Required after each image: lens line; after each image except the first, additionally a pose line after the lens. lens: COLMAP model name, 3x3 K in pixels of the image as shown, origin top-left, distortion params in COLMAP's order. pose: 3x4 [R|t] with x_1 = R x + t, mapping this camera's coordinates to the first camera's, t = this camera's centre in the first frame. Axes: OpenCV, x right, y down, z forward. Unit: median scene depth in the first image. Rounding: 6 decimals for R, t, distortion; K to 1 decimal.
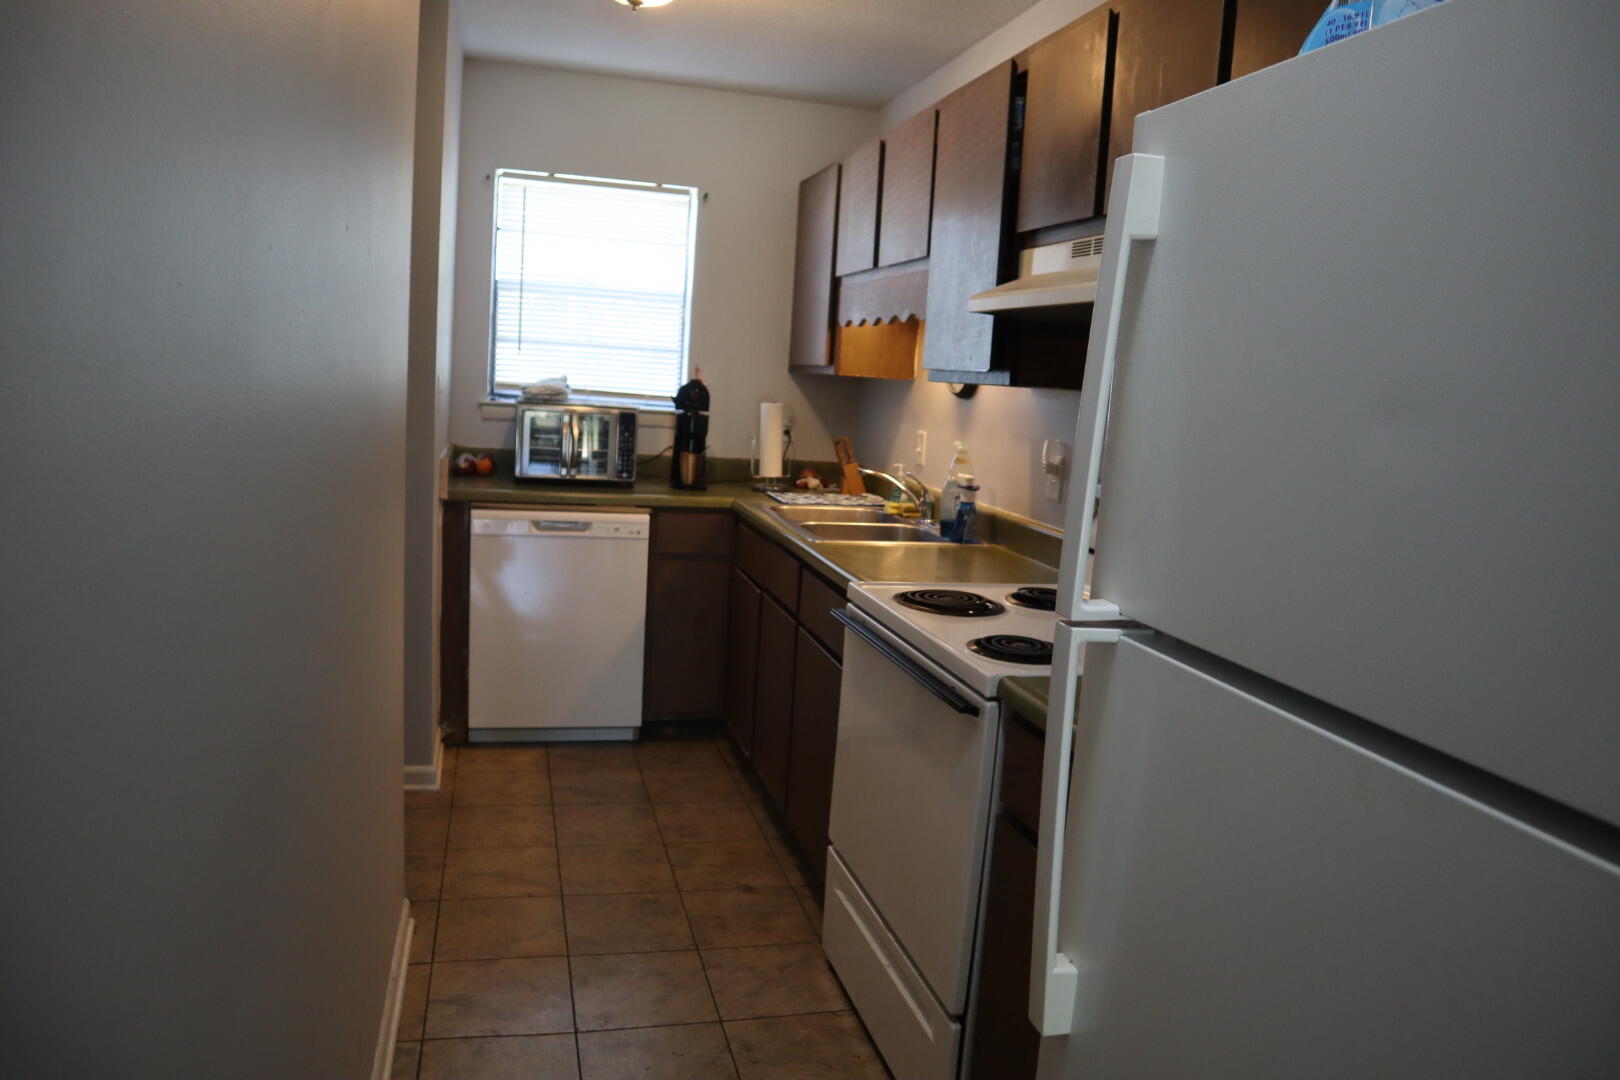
lens RADIAL K [[1103.4, 0, 810.0], [0, 1103.4, 540.0], [0, 0, 1]] dist [-0.156572, 0.131424]
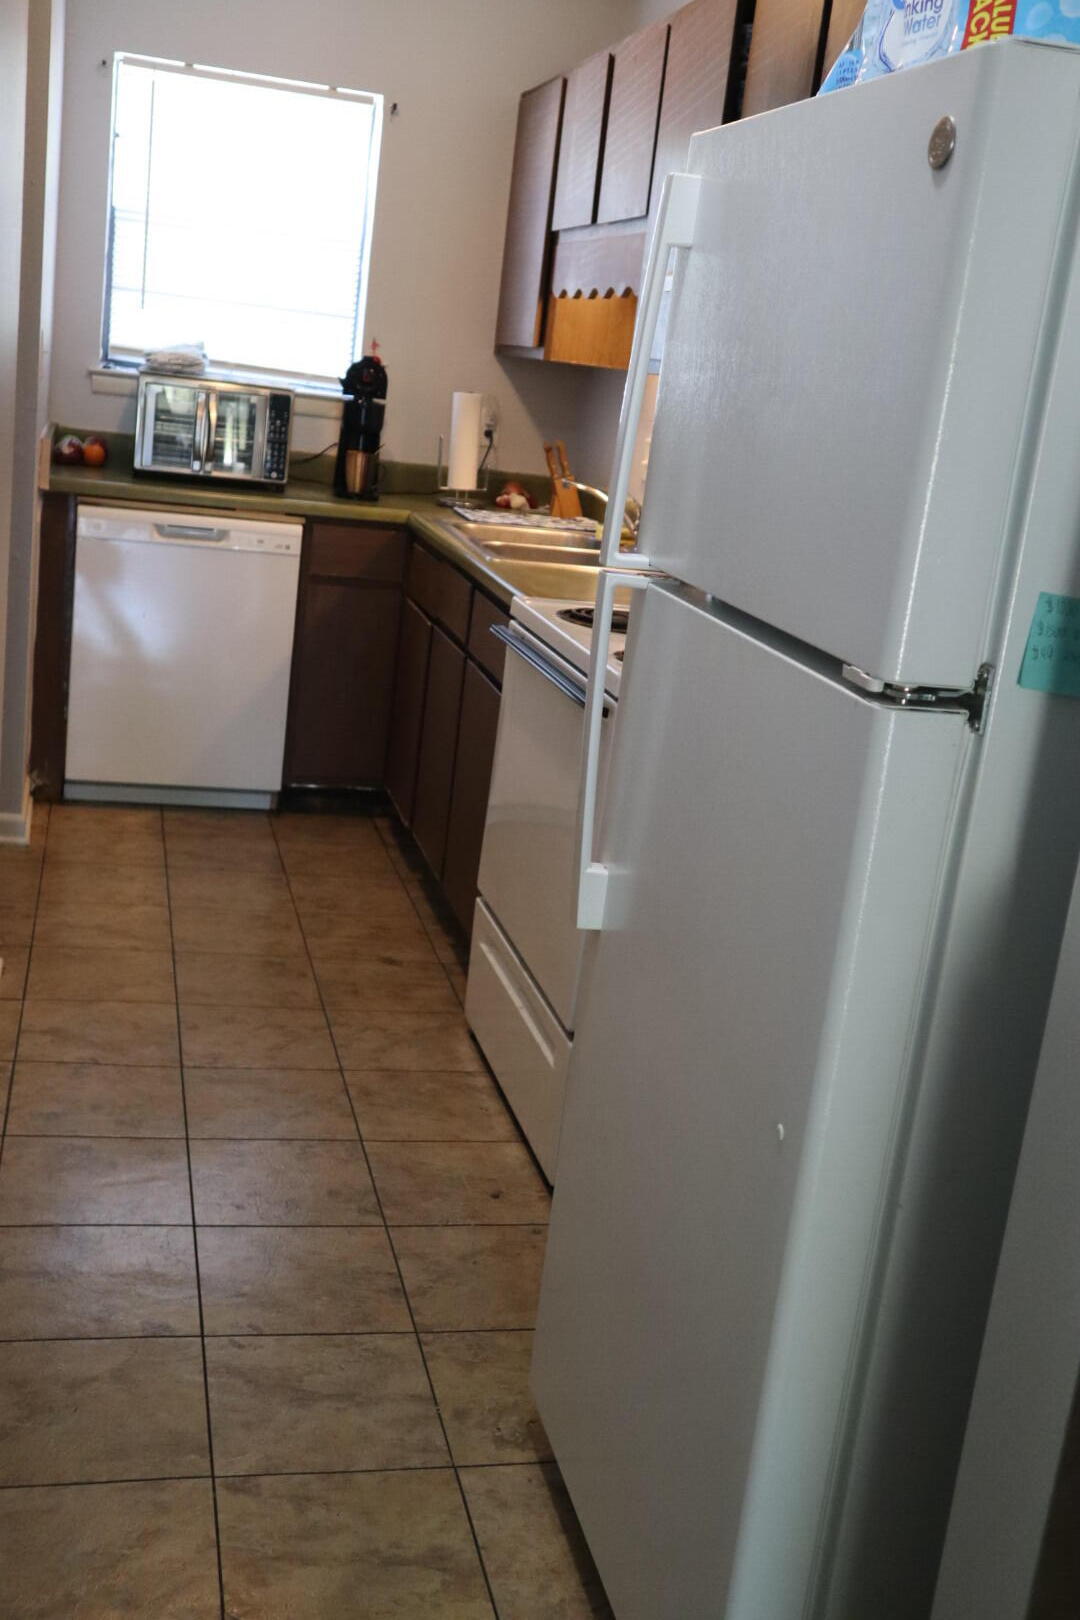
lens RADIAL K [[1732.1, 0, 540.0], [0, 1732.1, 810.0], [0, 0, 1]] dist [-0.023124, 0.048825]
pose [[0.998133, 0.058177, -0.018597, 0.062515], [-0.055936, 0.992983, 0.104193, 0.041909], [0.024528, -0.102958, 0.994383, -0.271309]]
